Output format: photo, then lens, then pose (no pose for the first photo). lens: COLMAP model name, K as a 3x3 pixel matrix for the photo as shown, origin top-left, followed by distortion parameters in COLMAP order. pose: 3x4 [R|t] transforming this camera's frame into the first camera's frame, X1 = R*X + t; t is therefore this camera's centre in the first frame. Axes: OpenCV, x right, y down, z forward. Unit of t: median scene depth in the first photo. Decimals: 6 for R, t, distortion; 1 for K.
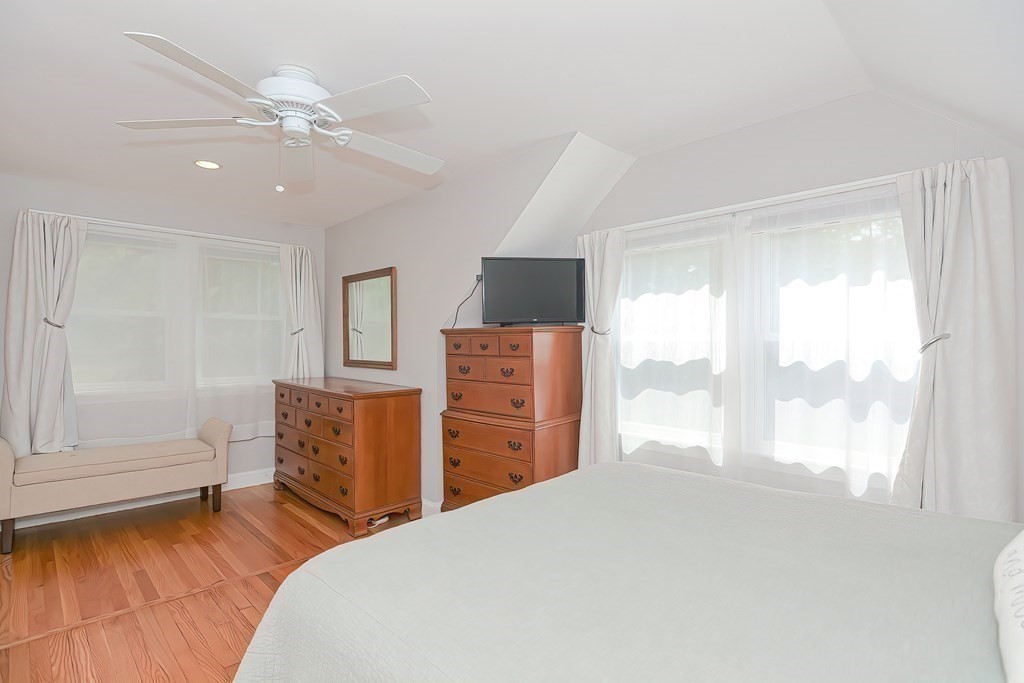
lens RADIAL K [[494.5, 0, 507.8], [0, 494.5, 341.7], [0, 0, 1]] dist [-0.002308, -0.001412]
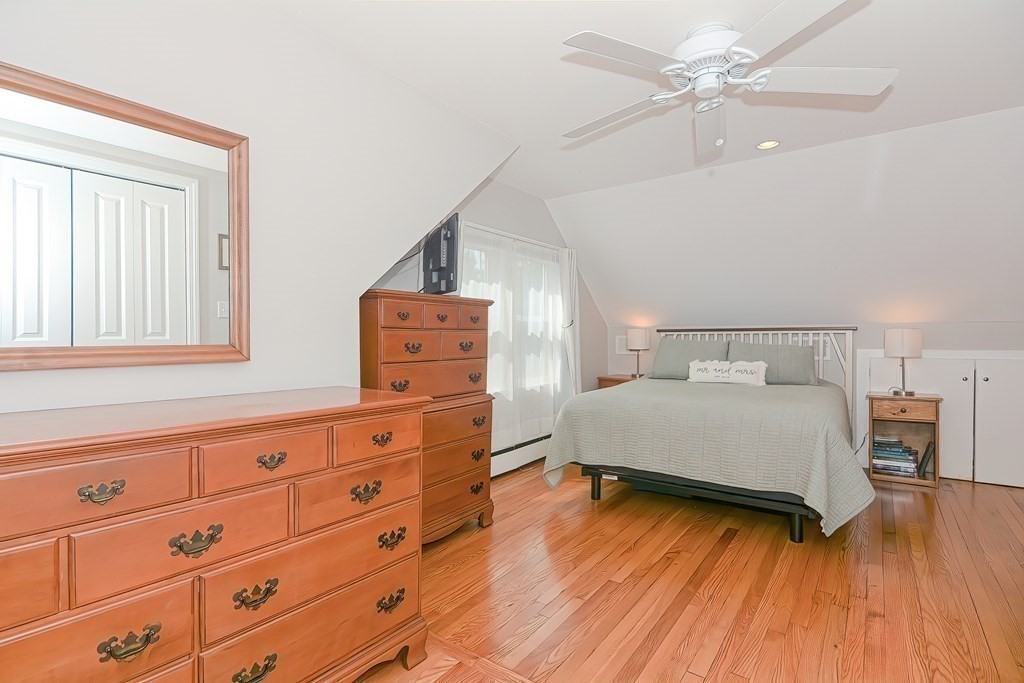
lens RADIAL K [[494.5, 0, 507.8], [0, 494.5, 341.7], [0, 0, 1]] dist [-0.002308, -0.001412]
pose [[-0.170252, -0.006214, 0.985381, -0.924071], [0.002554, 0.999974, 0.006747, 0.046764], [-0.985397, 0.003665, -0.170232, 1.077529]]
